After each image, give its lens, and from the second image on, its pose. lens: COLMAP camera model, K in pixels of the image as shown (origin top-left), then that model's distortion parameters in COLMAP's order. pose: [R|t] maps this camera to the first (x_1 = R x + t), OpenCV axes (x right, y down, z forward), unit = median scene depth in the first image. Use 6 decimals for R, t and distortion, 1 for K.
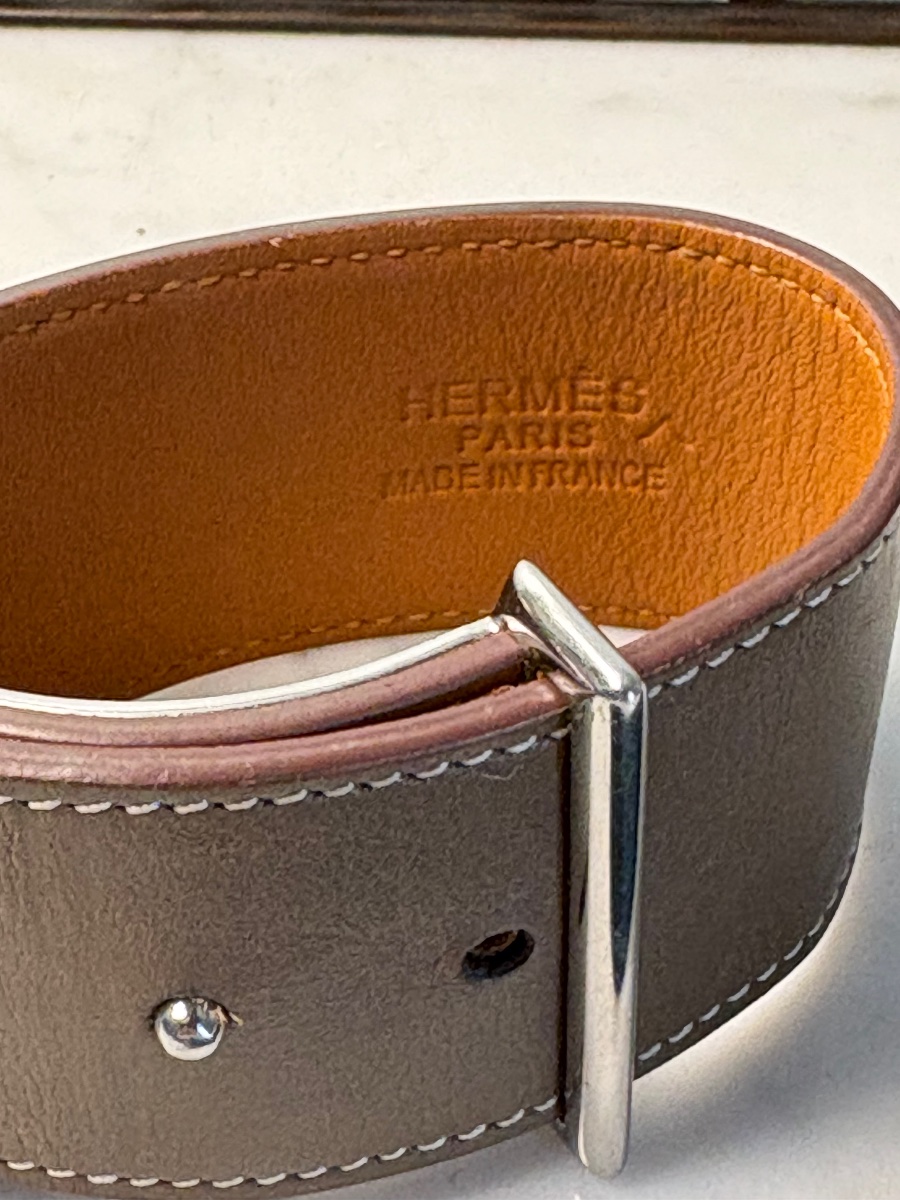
lens RADIAL K [[2674.4, 0, 449.9], [0, 2674.4, 430.6], [0, 0, 1]] dist [0.022432, 0.038180]
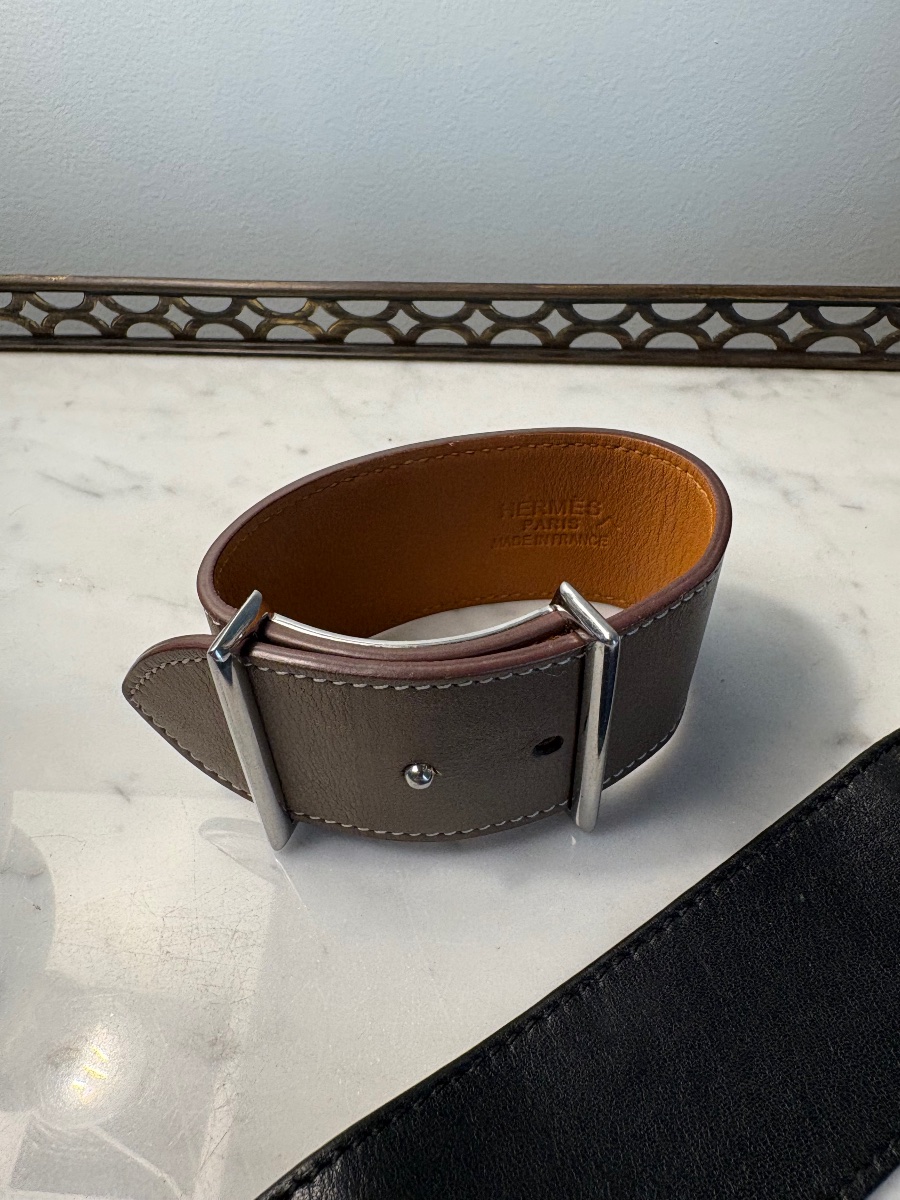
lens RADIAL K [[914.6, 0, 451.6], [0, 914.6, 533.8], [0, 0, 1]] dist [0.013505, 0.001166]
pose [[0.999600, 0.005885, -0.027667, -0.043488], [-0.005125, 0.999610, 0.027441, -0.012765], [0.027817, -0.027288, 0.999240, 0.180319]]
